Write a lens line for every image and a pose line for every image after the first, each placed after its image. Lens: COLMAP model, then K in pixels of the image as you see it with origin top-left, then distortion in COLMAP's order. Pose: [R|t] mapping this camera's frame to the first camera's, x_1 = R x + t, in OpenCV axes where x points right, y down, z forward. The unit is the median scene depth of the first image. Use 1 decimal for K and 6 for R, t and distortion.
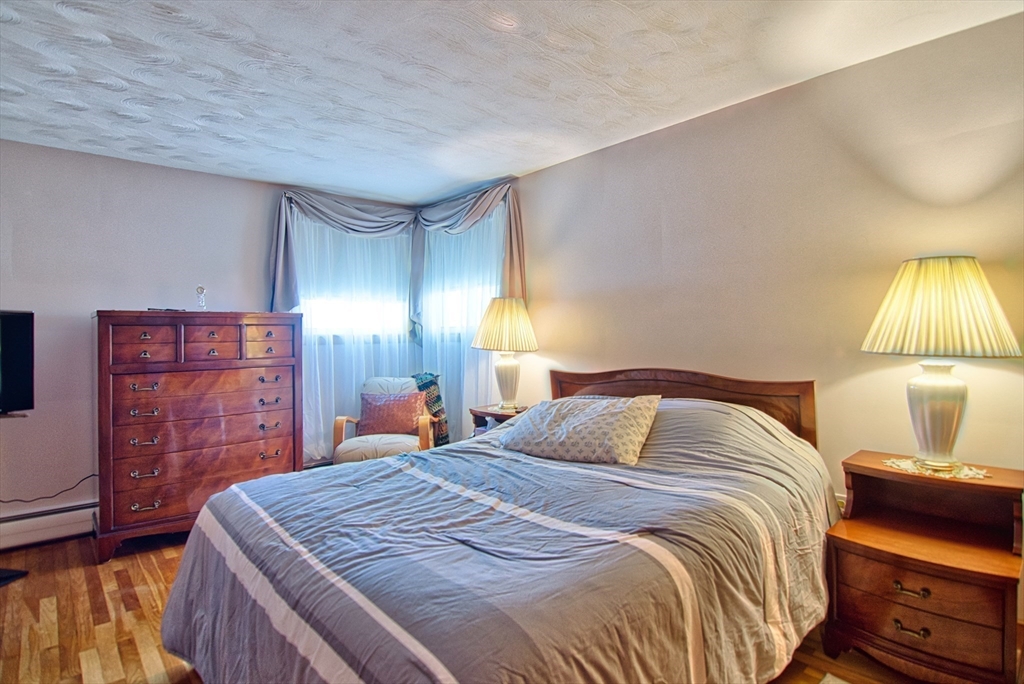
lens RADIAL K [[505.2, 0, 511.1], [0, 505.2, 328.2], [0, 0, 1]] dist [-0.003198, -0.000718]
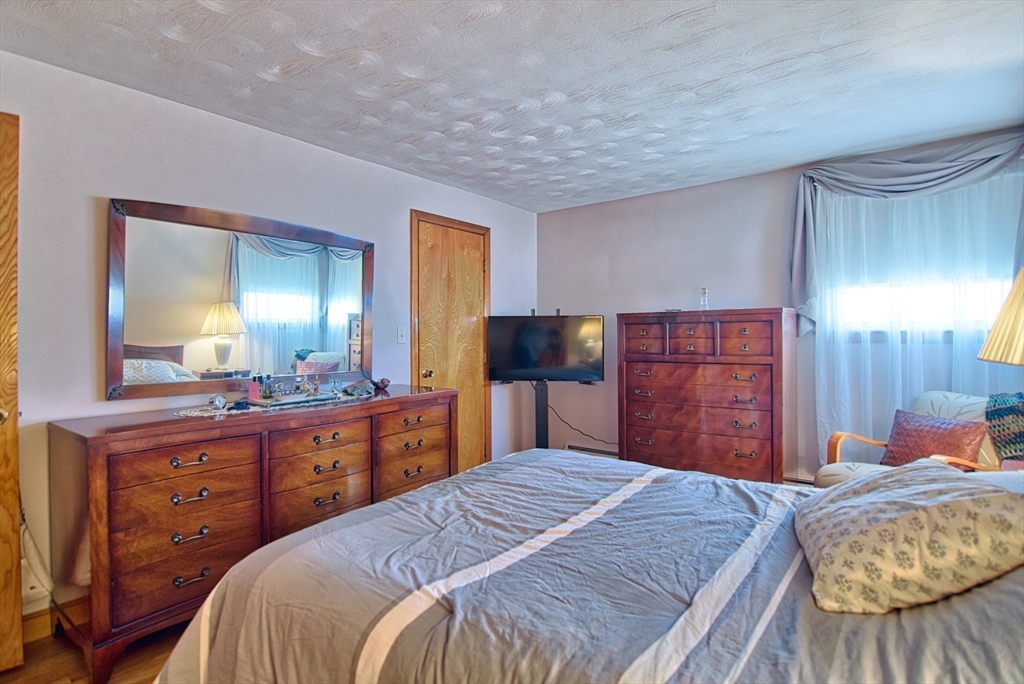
lens RADIAL K [[505.2, 0, 511.1], [0, 505.2, 328.2], [0, 0, 1]] dist [-0.003198, -0.000718]
pose [[0.212131, 0.000453, -0.977241, 0.455605], [0.014707, 0.999885, 0.003656, -0.004555], [0.977130, -0.015148, 0.212100, 0.419216]]
